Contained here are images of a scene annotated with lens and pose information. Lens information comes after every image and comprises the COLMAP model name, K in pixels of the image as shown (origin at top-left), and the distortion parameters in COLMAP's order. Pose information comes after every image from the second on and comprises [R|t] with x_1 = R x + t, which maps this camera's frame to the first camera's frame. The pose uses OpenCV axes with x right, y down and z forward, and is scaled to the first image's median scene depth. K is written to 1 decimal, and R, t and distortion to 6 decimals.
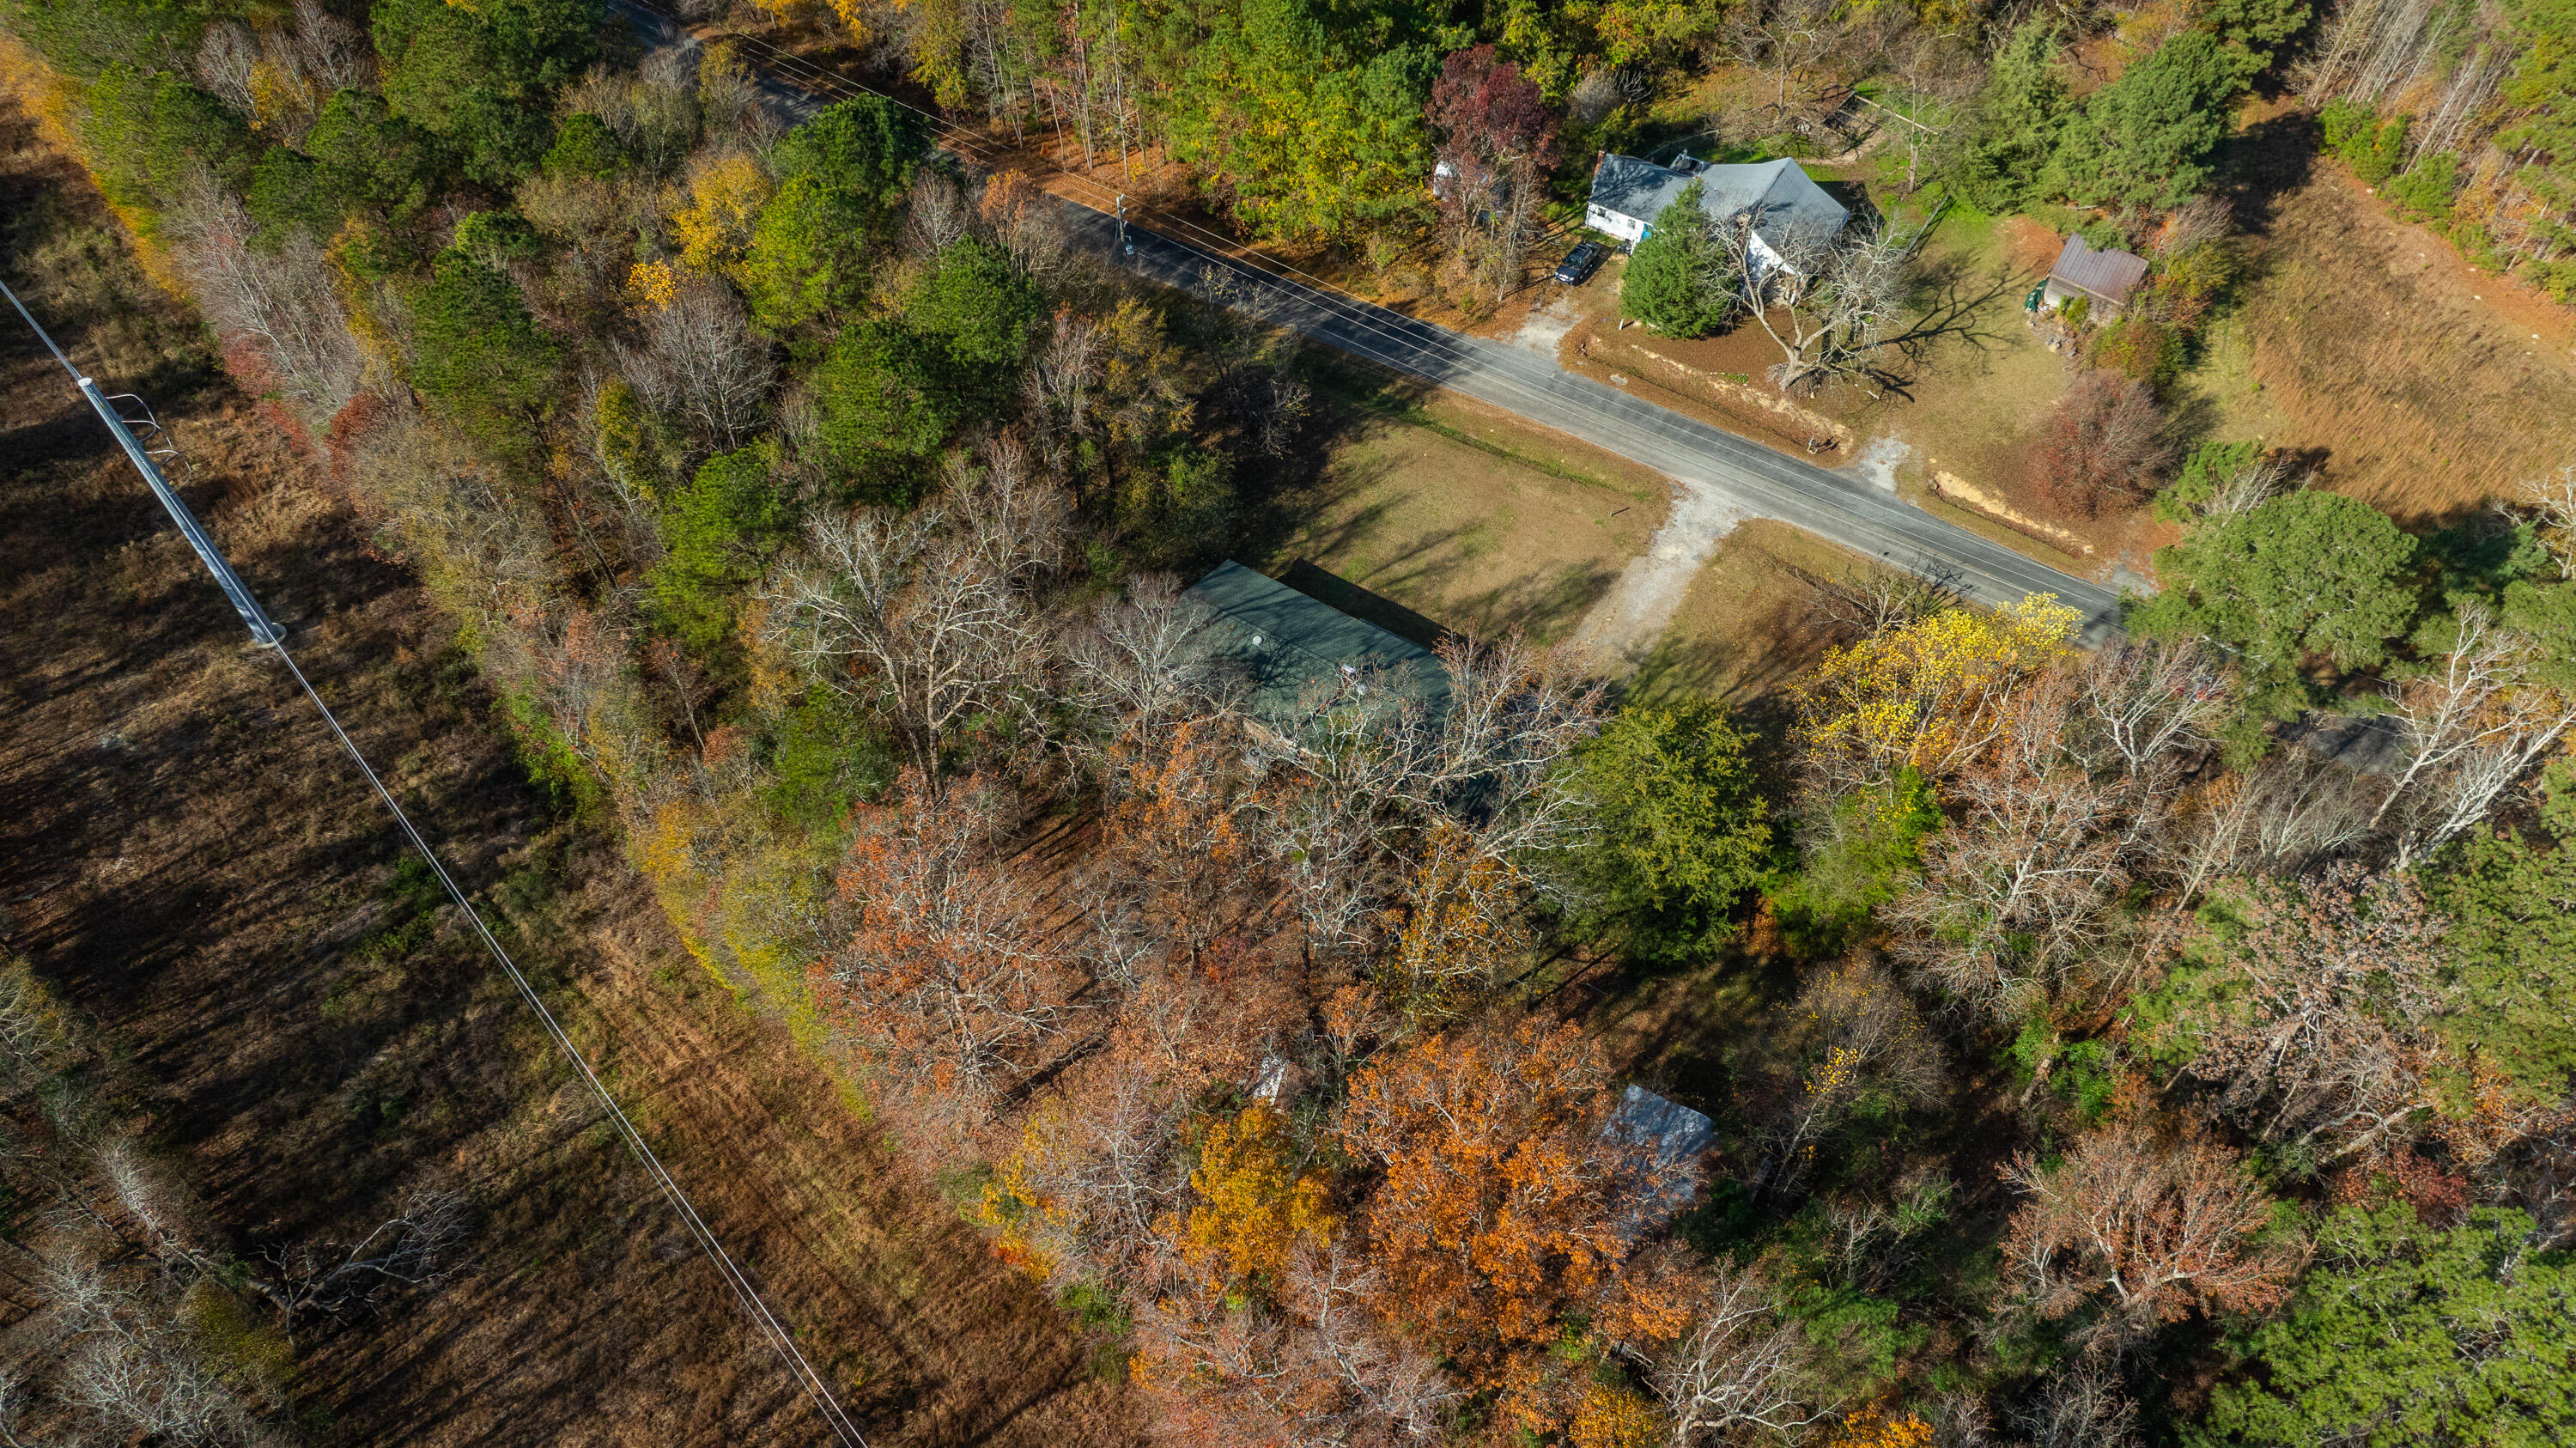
lens RADIAL K [[1821.2, 0, 1290.3], [0, 1821.2, 720.7], [0, 0, 1]] dist [-0.061923, 0.062210]
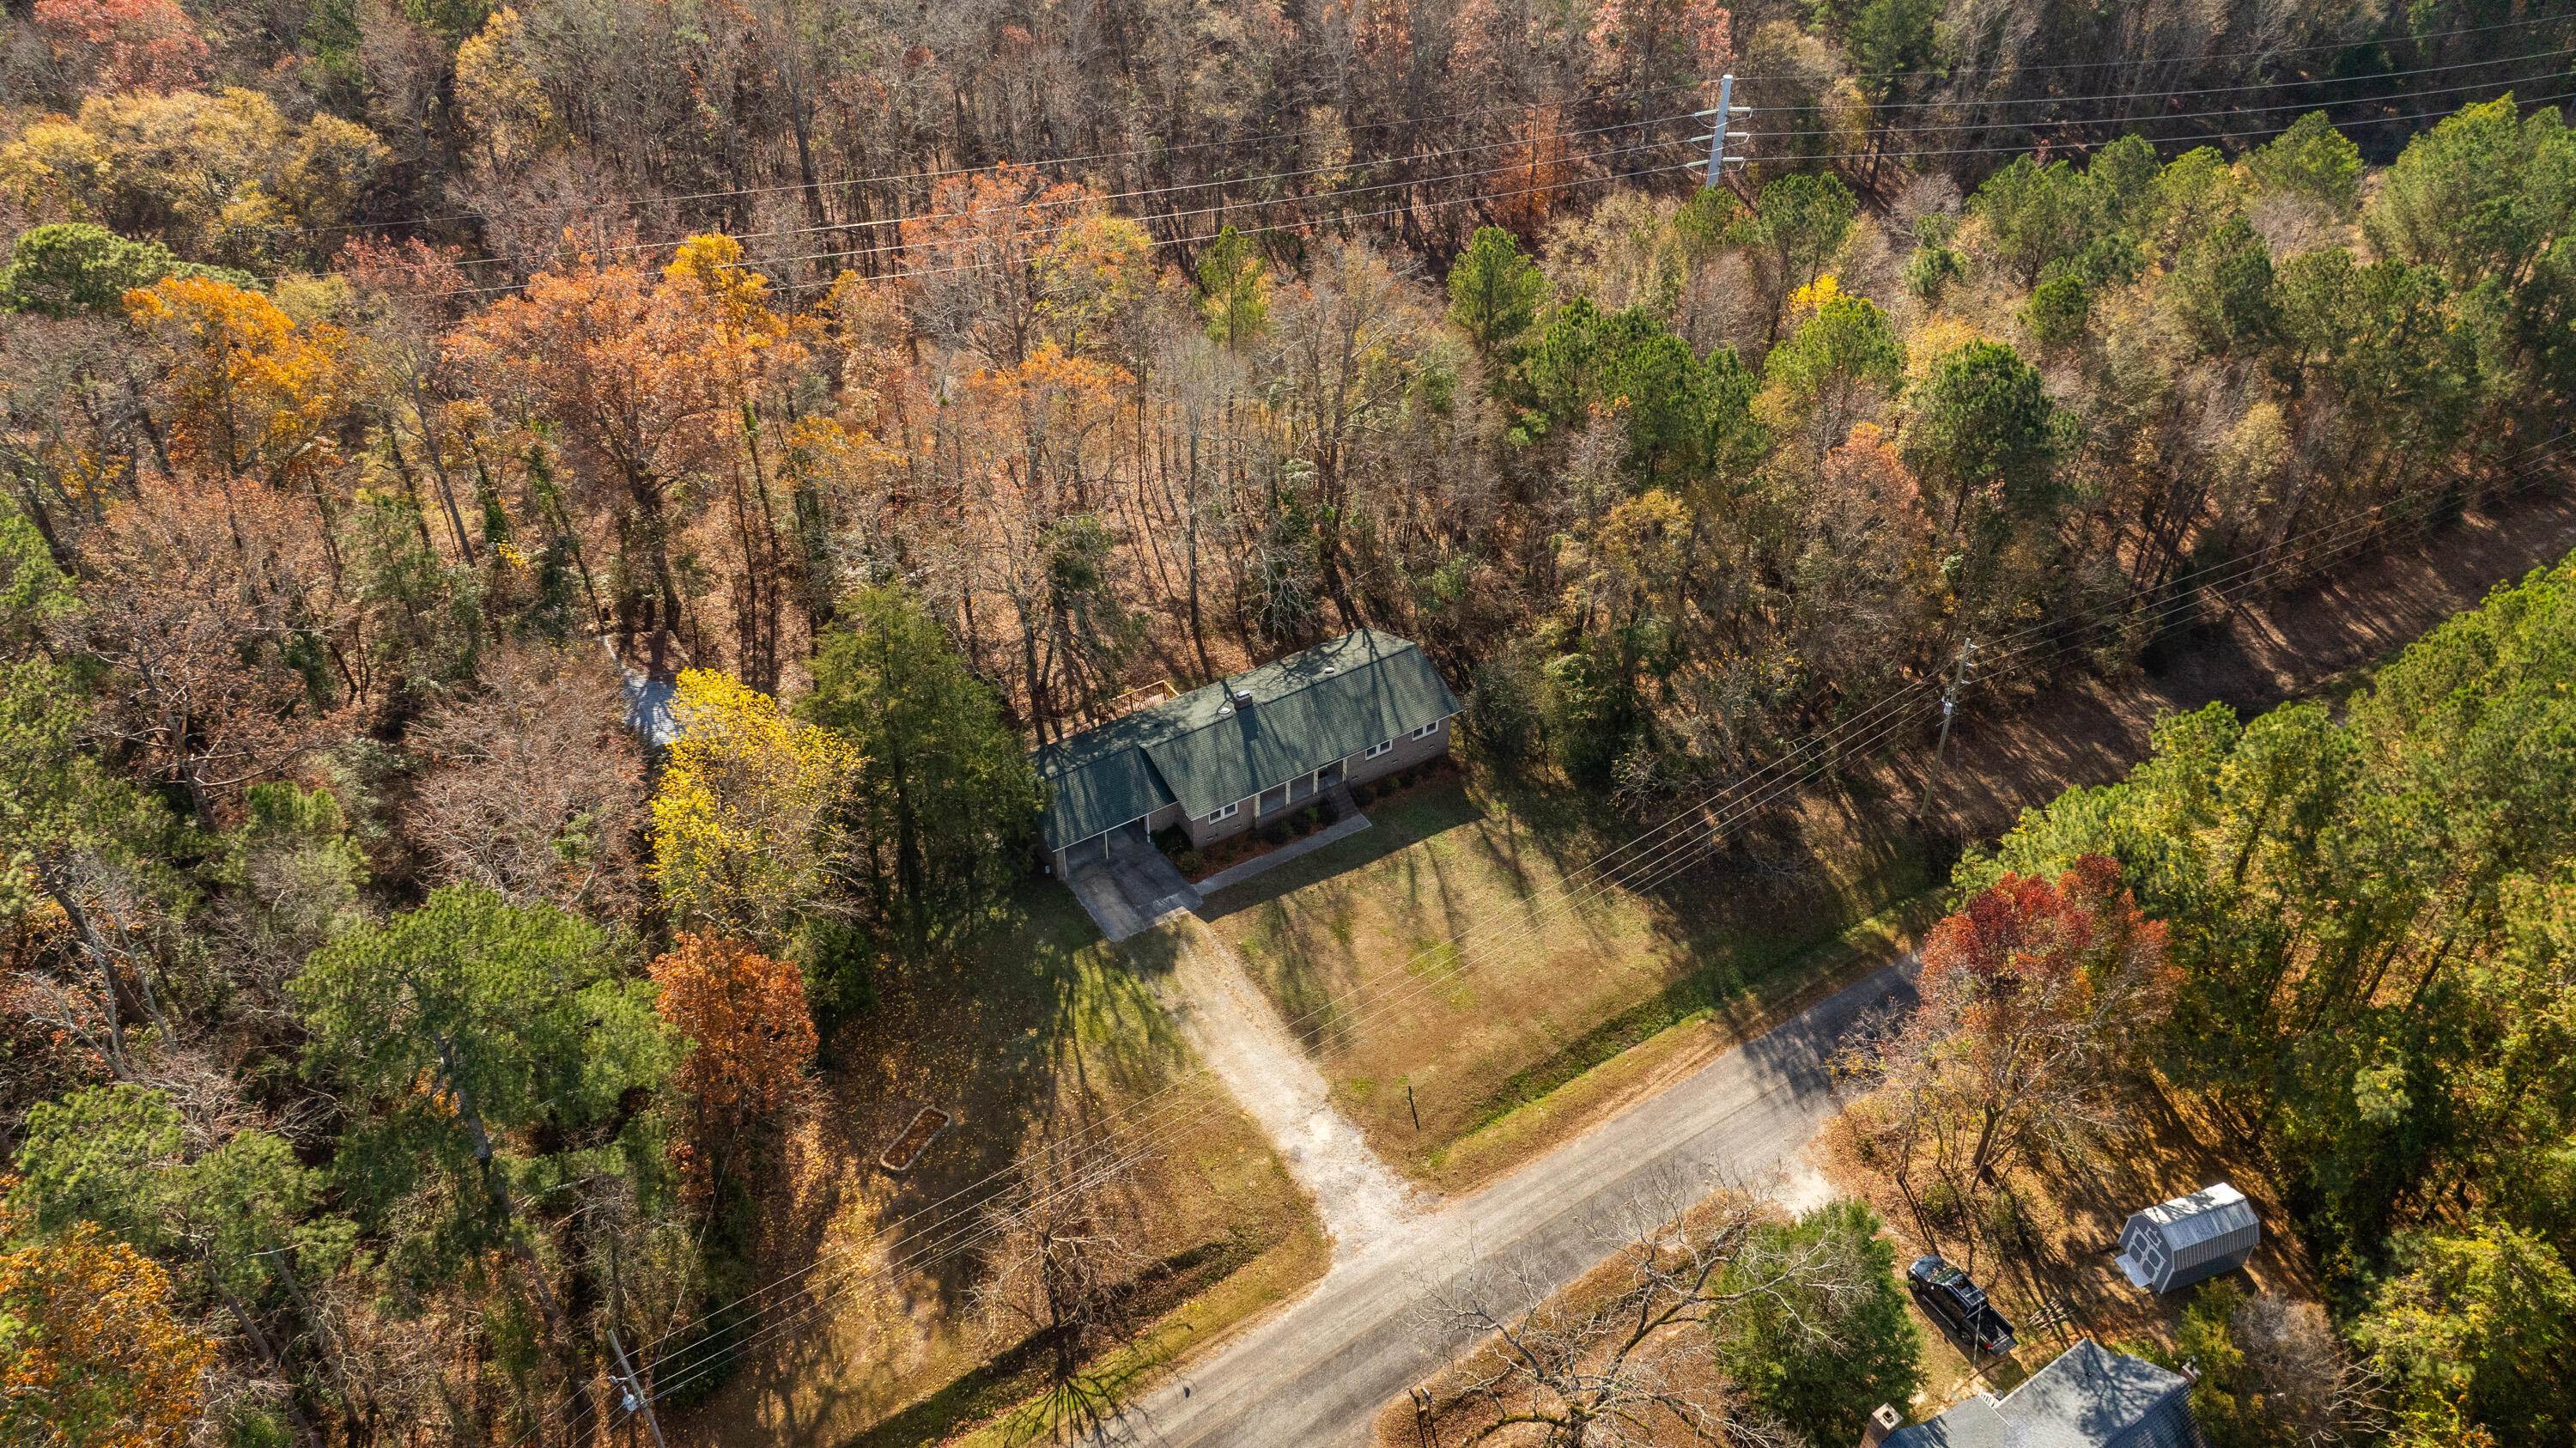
lens RADIAL K [[1821.2, 0, 1284.1], [0, 1821.2, 738.7], [0, 0, 1]] dist [-0.061923, 0.062210]
pose [[-0.432653, 0.561928, -0.705016, 0.652885], [-0.725289, 0.247547, 0.642399, -0.598994], [0.535506, 0.789277, 0.300458, 0.669662]]
